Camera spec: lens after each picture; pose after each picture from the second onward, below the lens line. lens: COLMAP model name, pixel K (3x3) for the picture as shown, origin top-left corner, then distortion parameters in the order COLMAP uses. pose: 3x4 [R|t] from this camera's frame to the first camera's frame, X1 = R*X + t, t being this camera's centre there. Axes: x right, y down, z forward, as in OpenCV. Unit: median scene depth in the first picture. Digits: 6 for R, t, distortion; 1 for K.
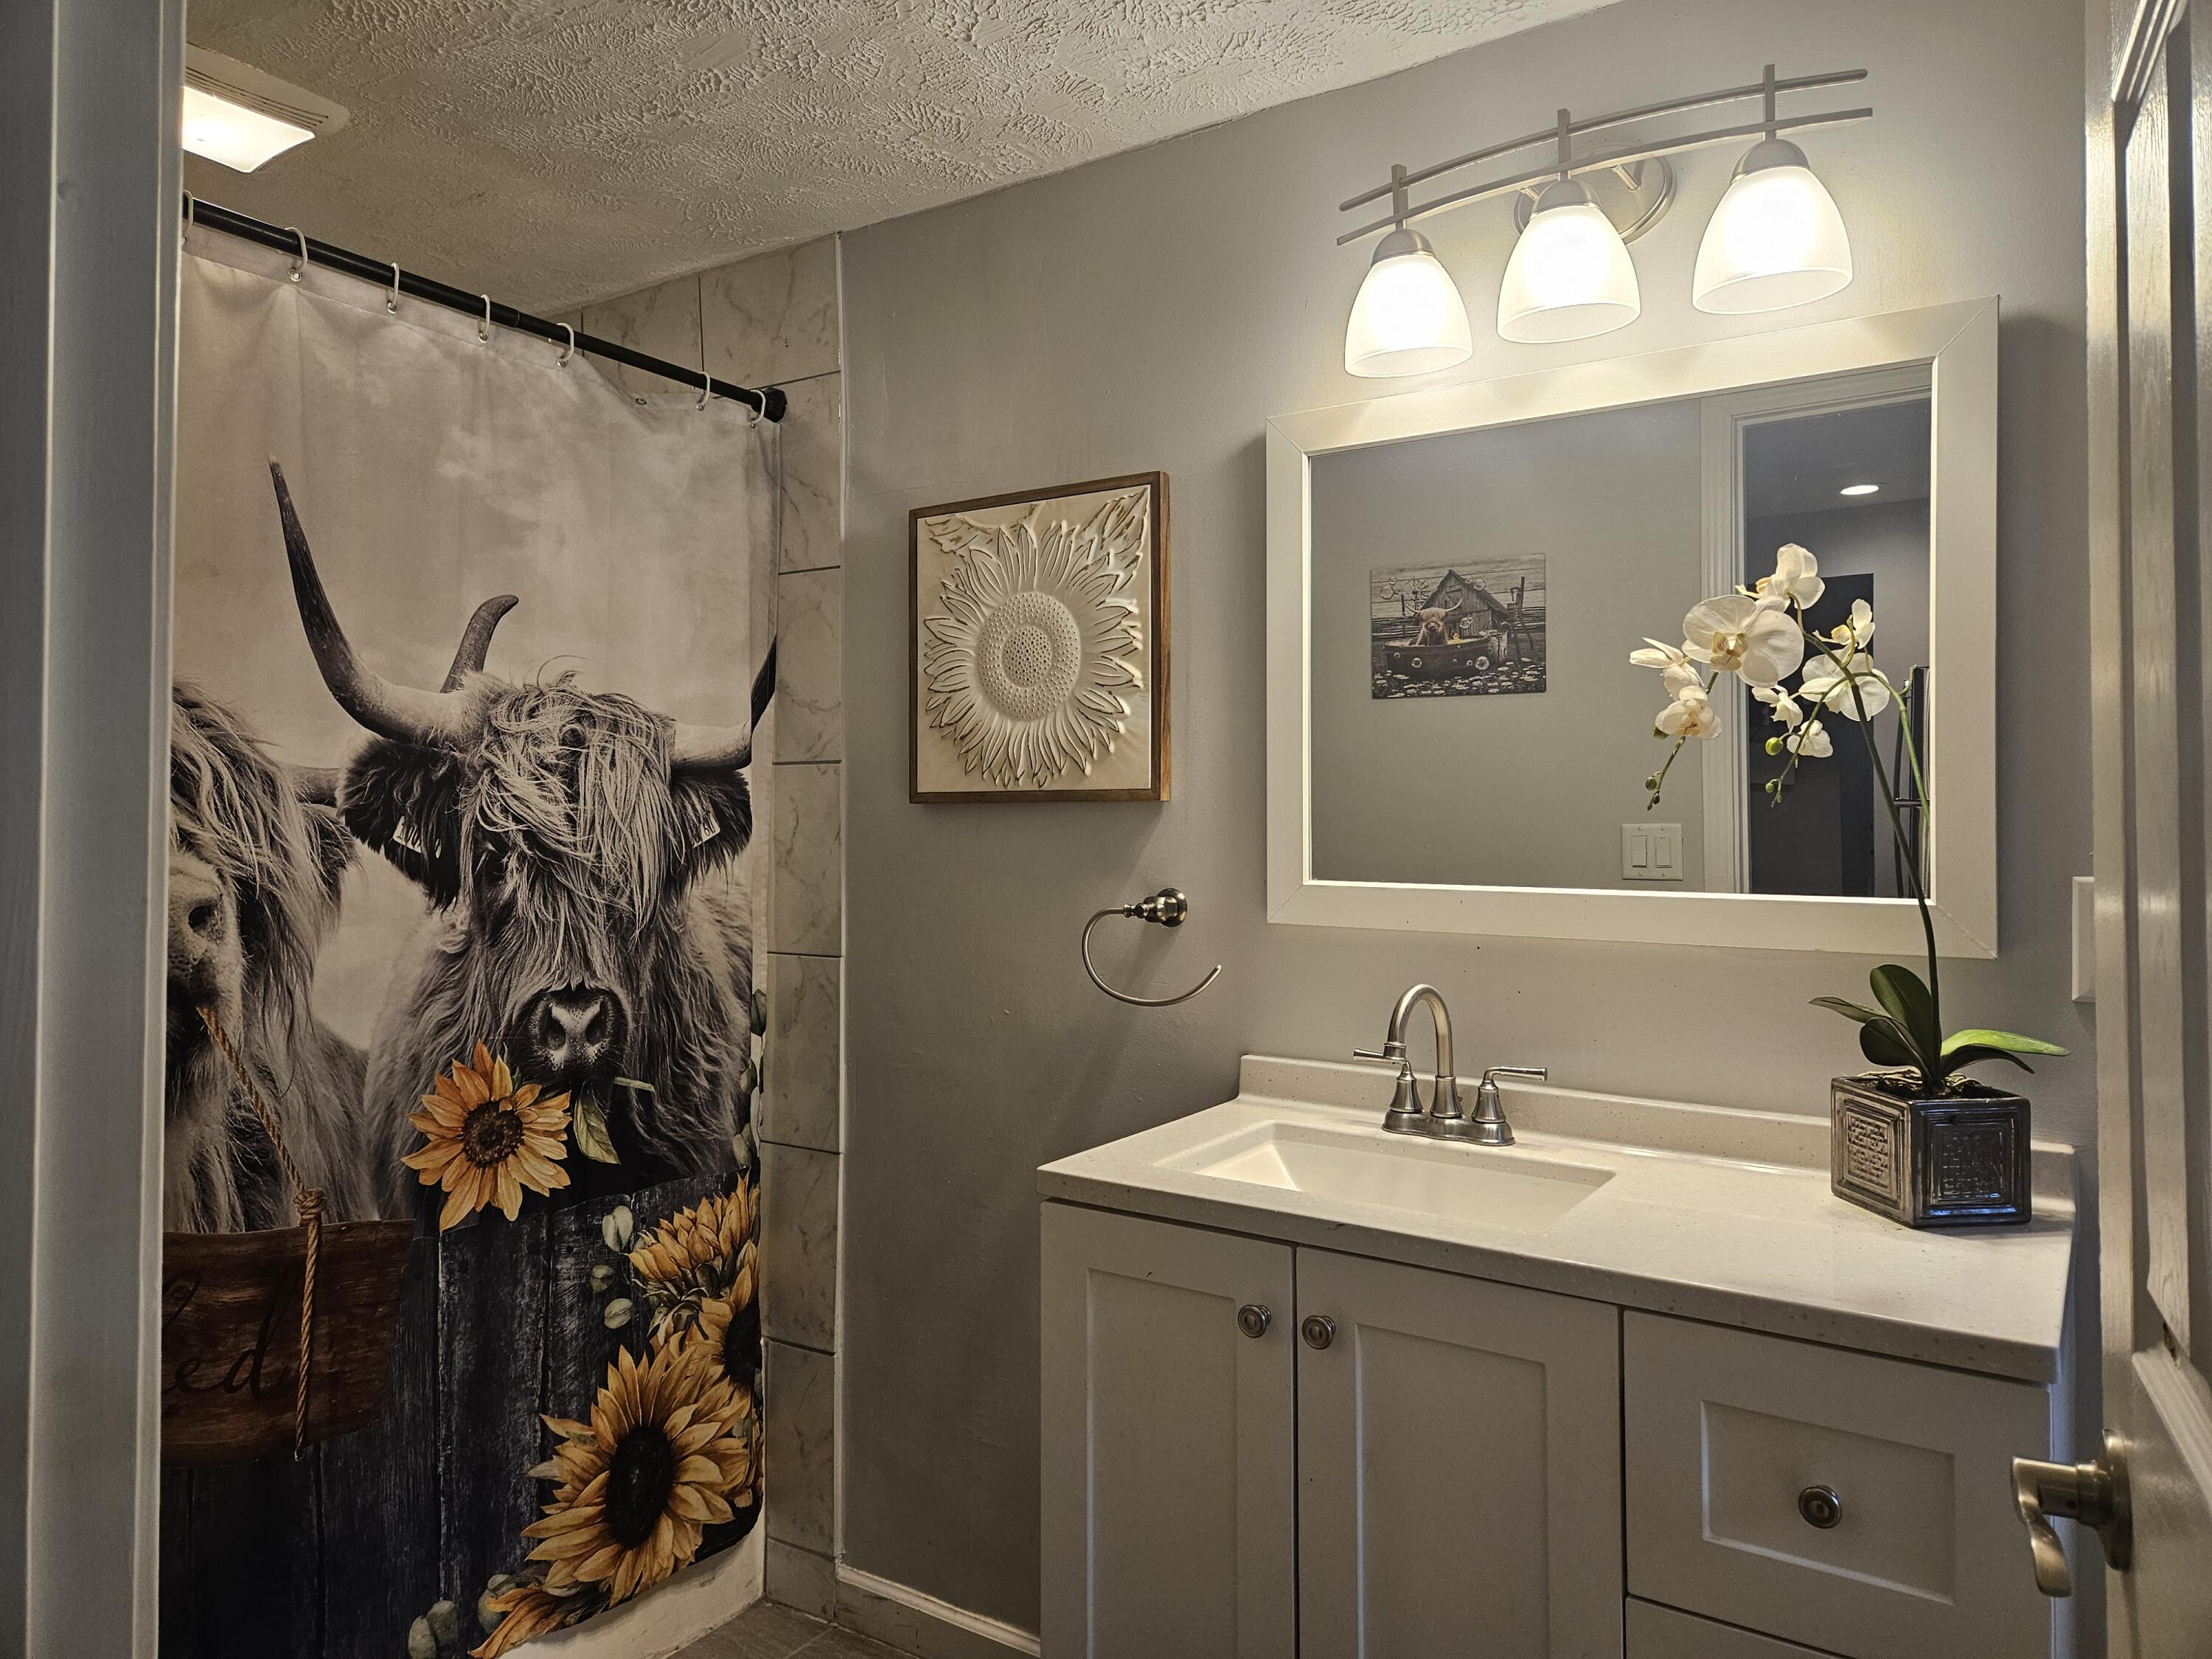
lens RADIAL K [[1466.9, 0, 1102.3], [0, 1466.9, 792.2], [0, 0, 1]] dist [0.049547, -0.000949]
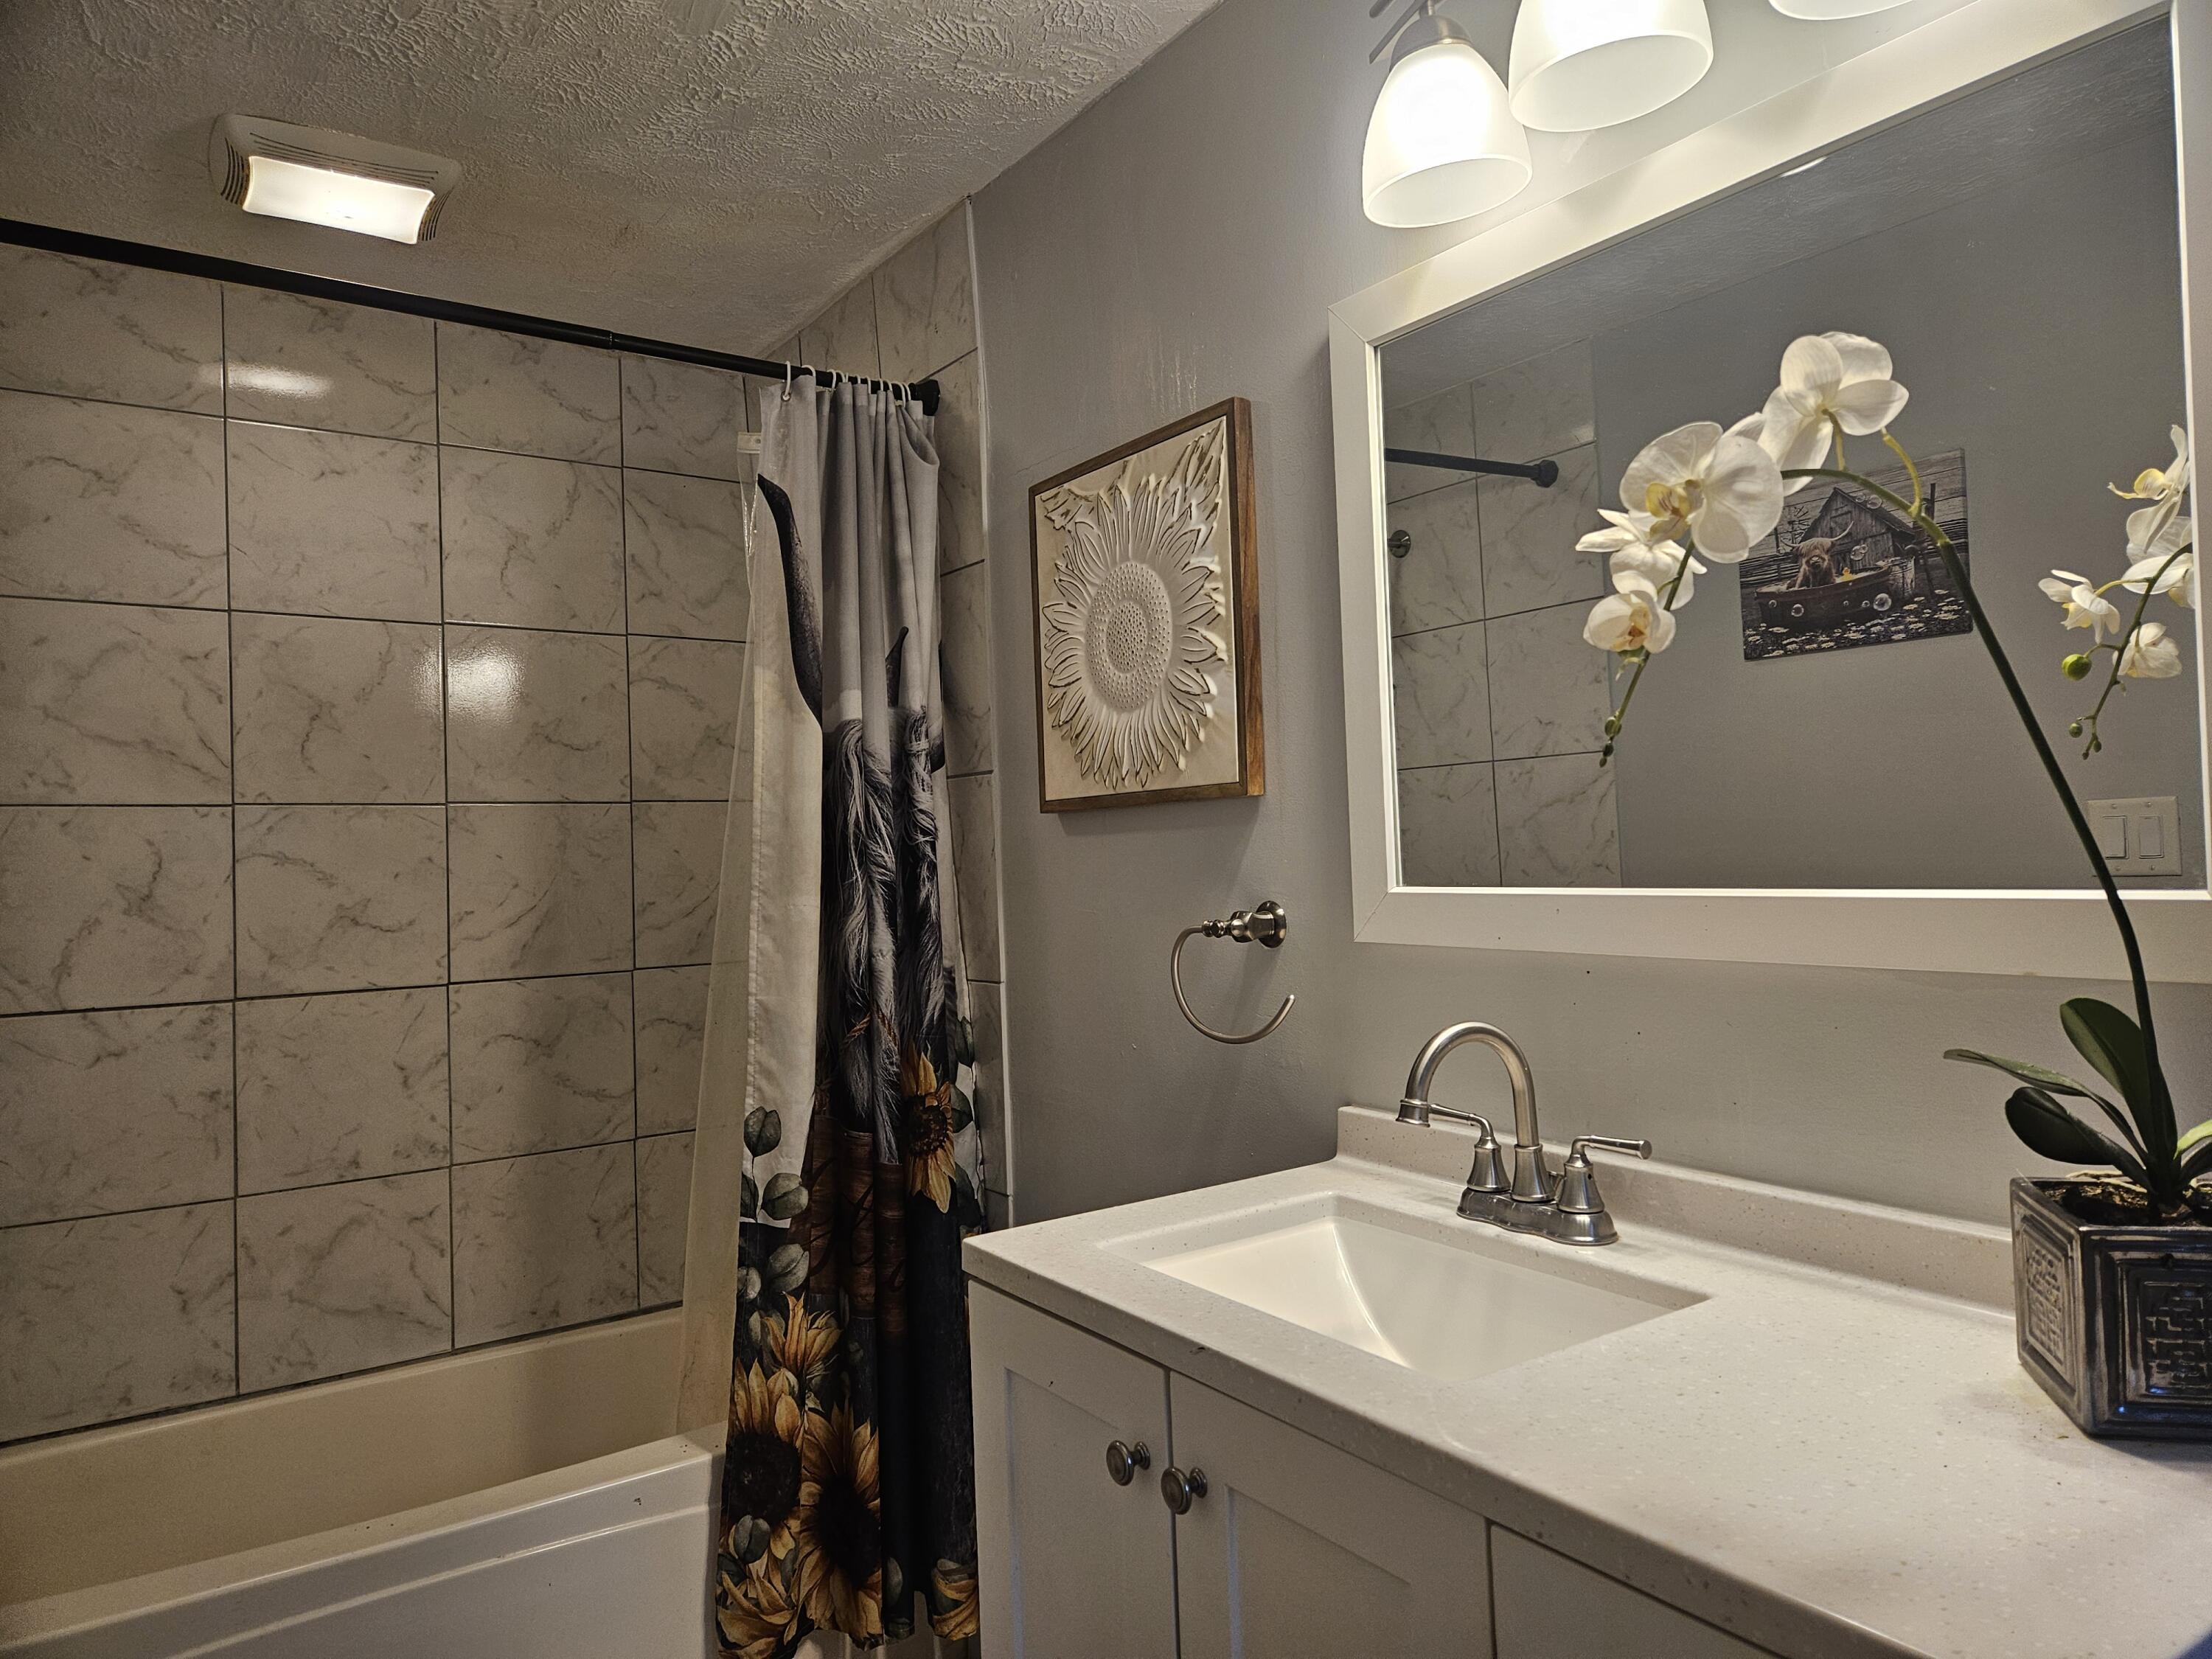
lens RADIAL K [[1474.0, 0, 1106.0], [0, 1474.0, 829.5], [0, 0, 1]] dist [0.049791, -0.031180]
pose [[0.928992, -0.040073, -0.367923, 0.263908], [0.044271, 0.999015, 0.002974, 0.018451], [0.367442, -0.019051, 0.929851, 0.192034]]
